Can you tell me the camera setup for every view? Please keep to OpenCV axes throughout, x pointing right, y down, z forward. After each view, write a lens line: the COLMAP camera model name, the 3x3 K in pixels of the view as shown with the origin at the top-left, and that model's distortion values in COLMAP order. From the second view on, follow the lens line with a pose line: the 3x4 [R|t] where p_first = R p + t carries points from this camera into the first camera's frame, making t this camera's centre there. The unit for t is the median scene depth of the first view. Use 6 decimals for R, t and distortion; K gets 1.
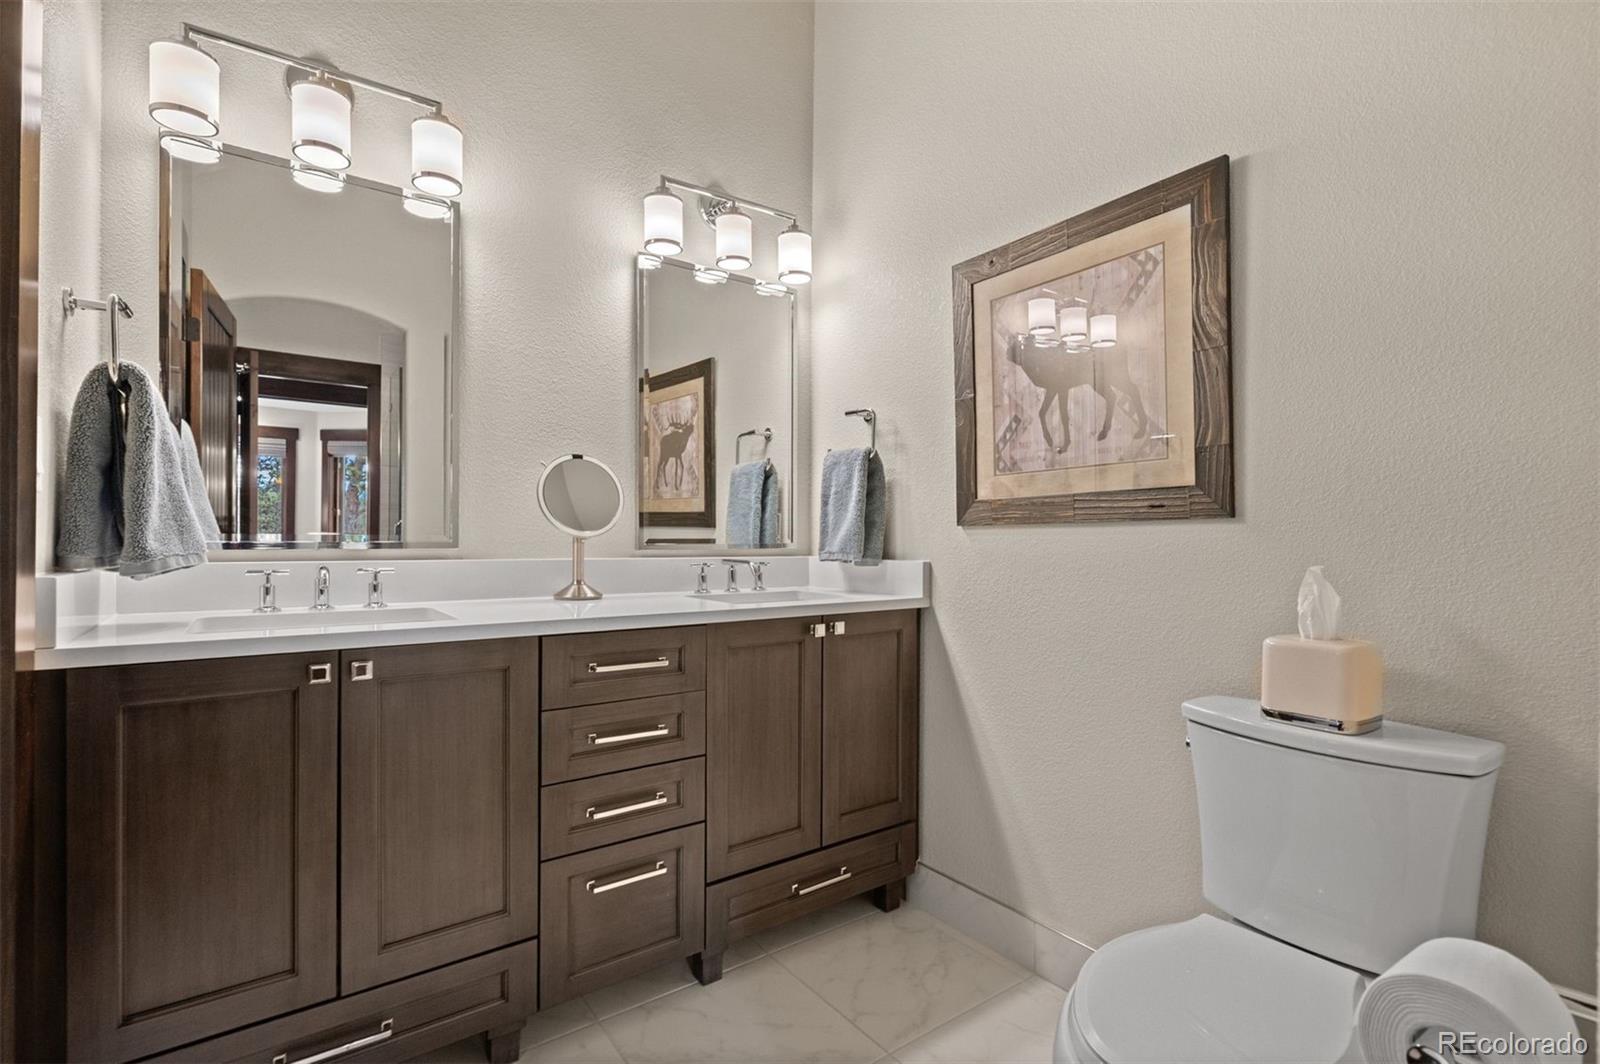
lens RADIAL K [[749.6, 0, 806.5], [0, 749.6, 535.8], [0, 0, 1]] dist [0.000007, 0.000733]
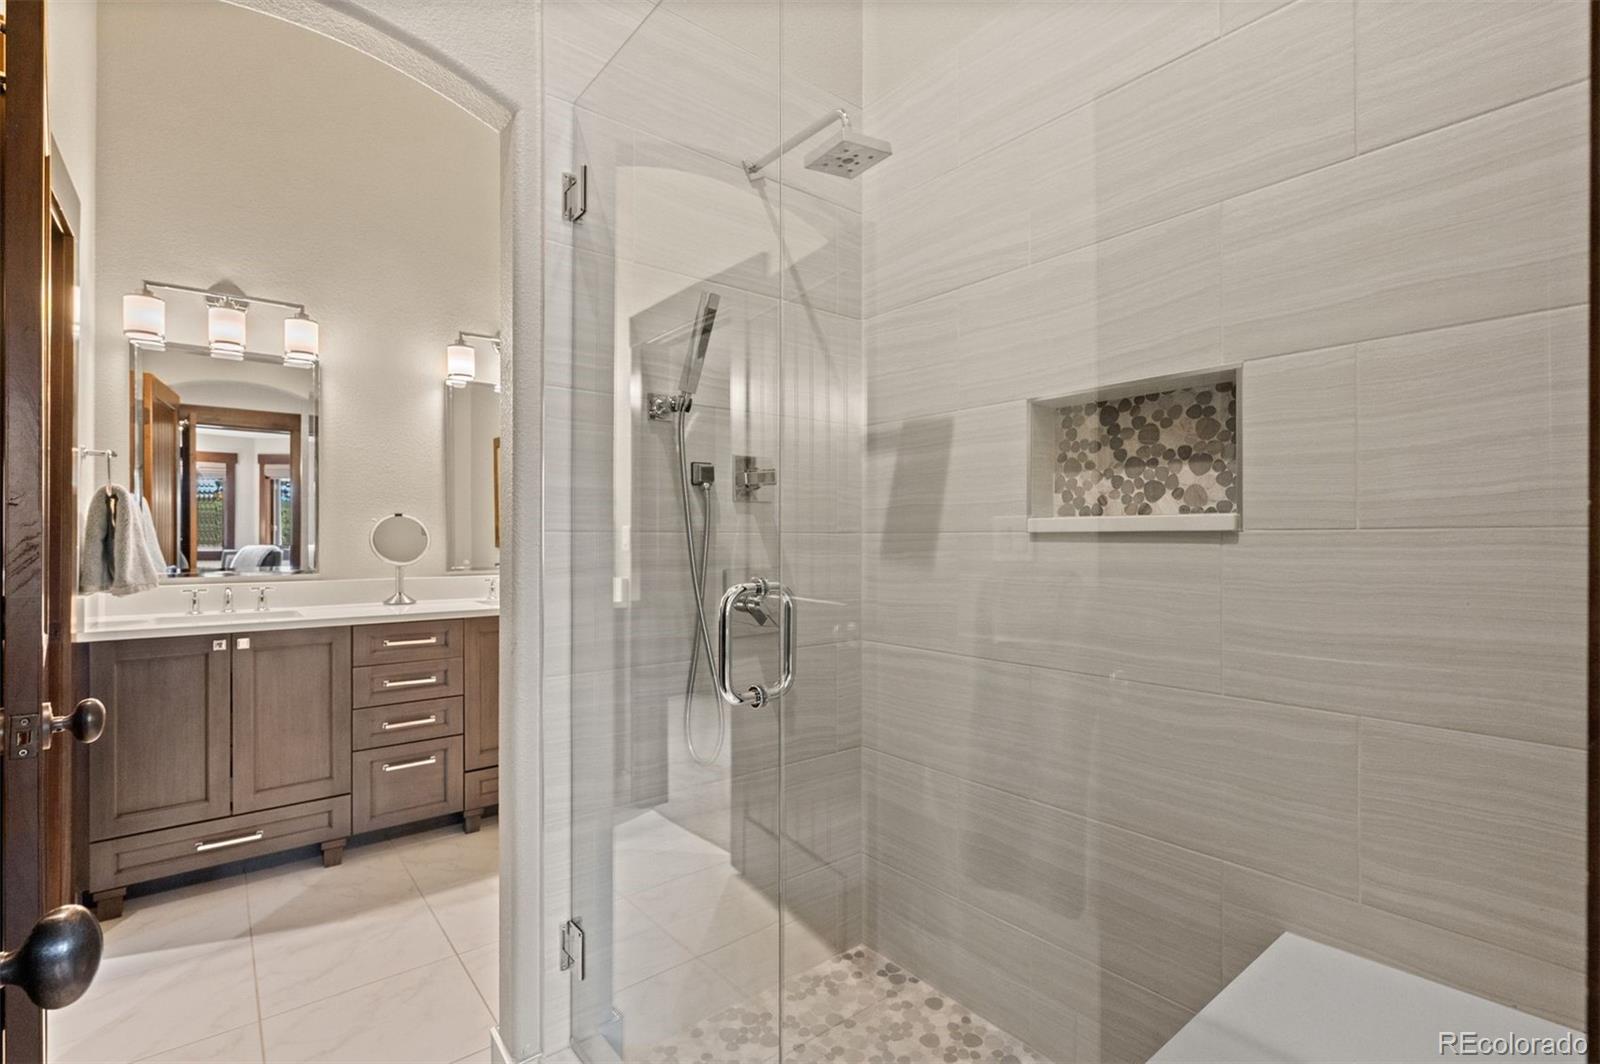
lens RADIAL K [[732.0, 0, 800.0], [0, 732.0, 532.0], [0, 0, 1]] dist [0.000768, -0.000187]
pose [[0.998692, -0.007558, 0.050572, 0.629306], [0.007864, 0.999952, -0.005847, -0.071481], [-0.050525, 0.006237, 0.998703, -0.807350]]
